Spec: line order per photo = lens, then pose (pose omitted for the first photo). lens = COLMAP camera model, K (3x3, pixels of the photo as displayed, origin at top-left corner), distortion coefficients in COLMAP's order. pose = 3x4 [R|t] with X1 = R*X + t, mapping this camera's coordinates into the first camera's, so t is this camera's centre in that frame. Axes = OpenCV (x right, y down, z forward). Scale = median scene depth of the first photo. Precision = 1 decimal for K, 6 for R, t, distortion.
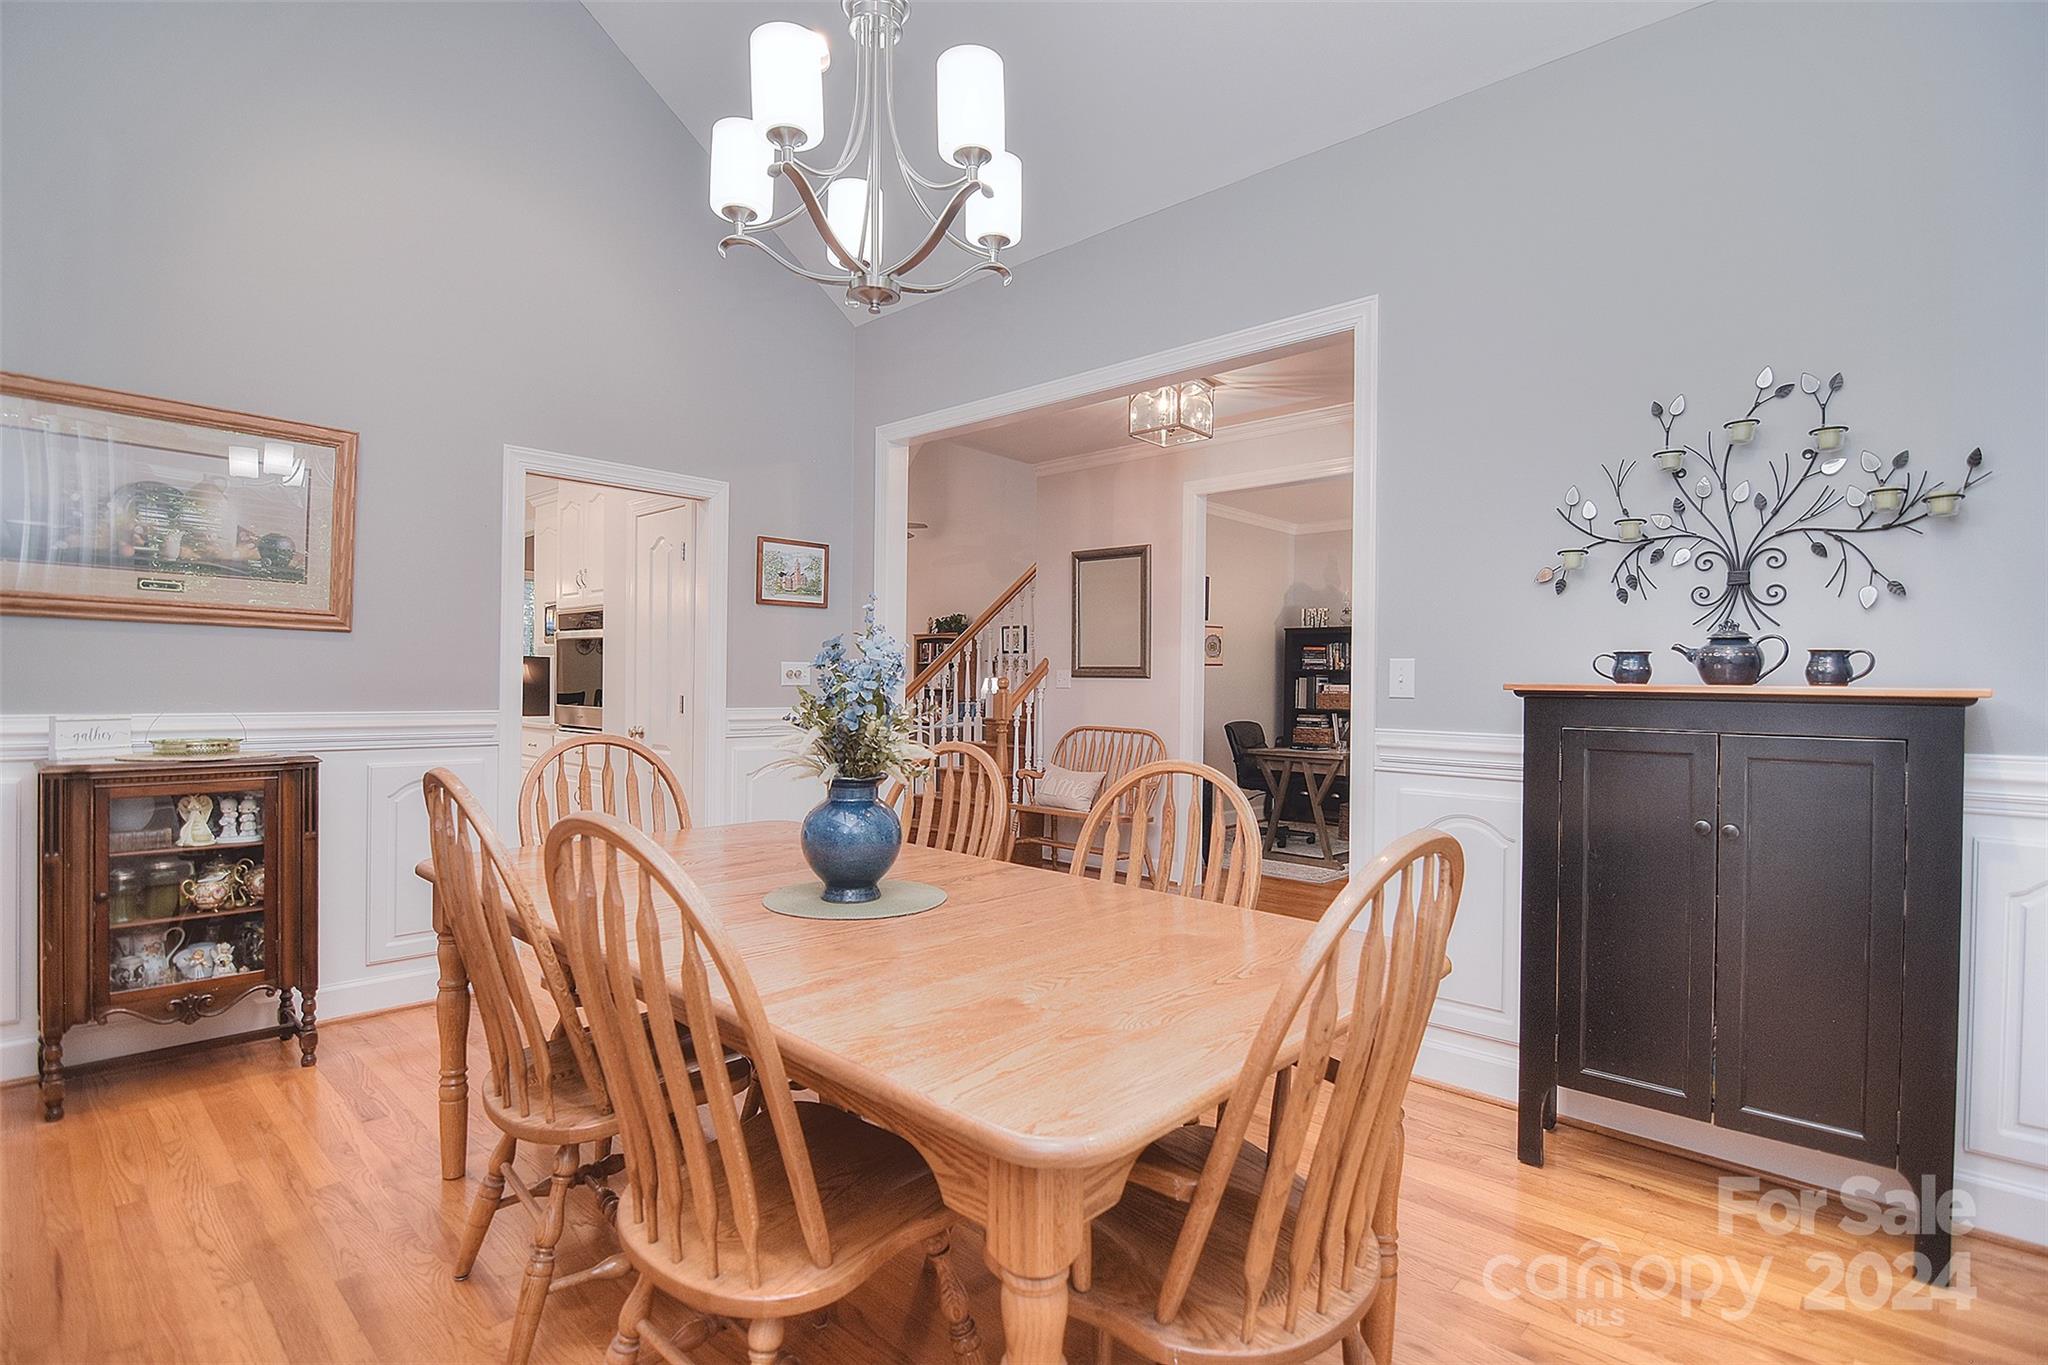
lens RADIAL K [[992.1, 0, 1021.5], [0, 992.1, 699.6], [0, 0, 1]] dist [-0.007513, -0.010543]
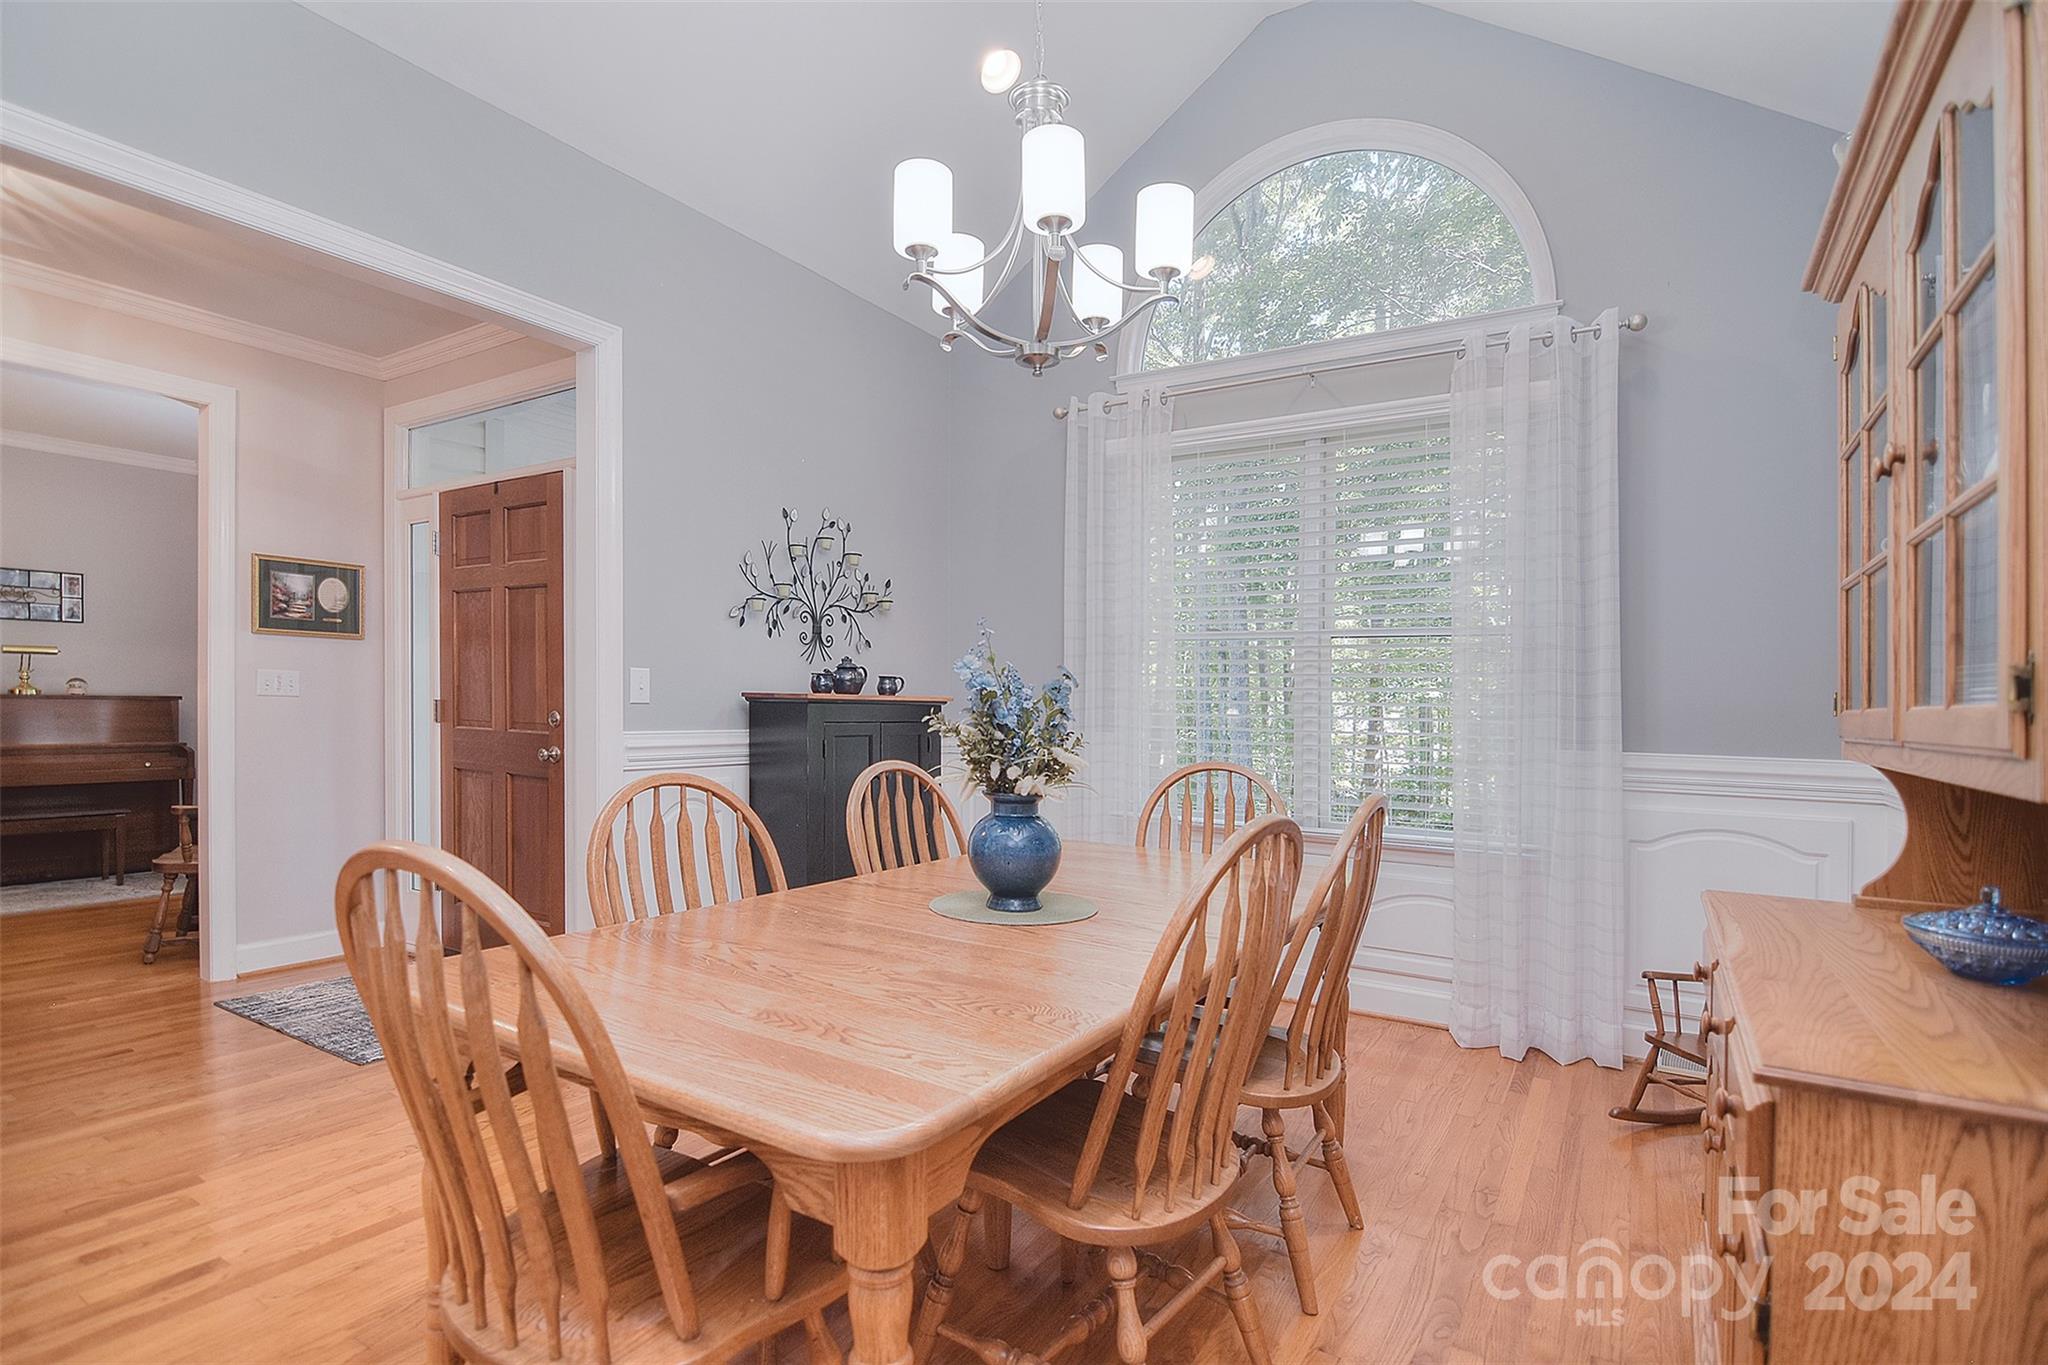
lens RADIAL K [[992.1, 0, 1019.4], [0, 992.1, 678.0], [0, 0, 1]] dist [-0.007513, -0.010543]
pose [[-0.191558, 0.009597, 0.981434, -1.003090], [-0.006623, 0.999917, -0.011071, -0.025658], [-0.981459, -0.008621, -0.191478, 1.006955]]
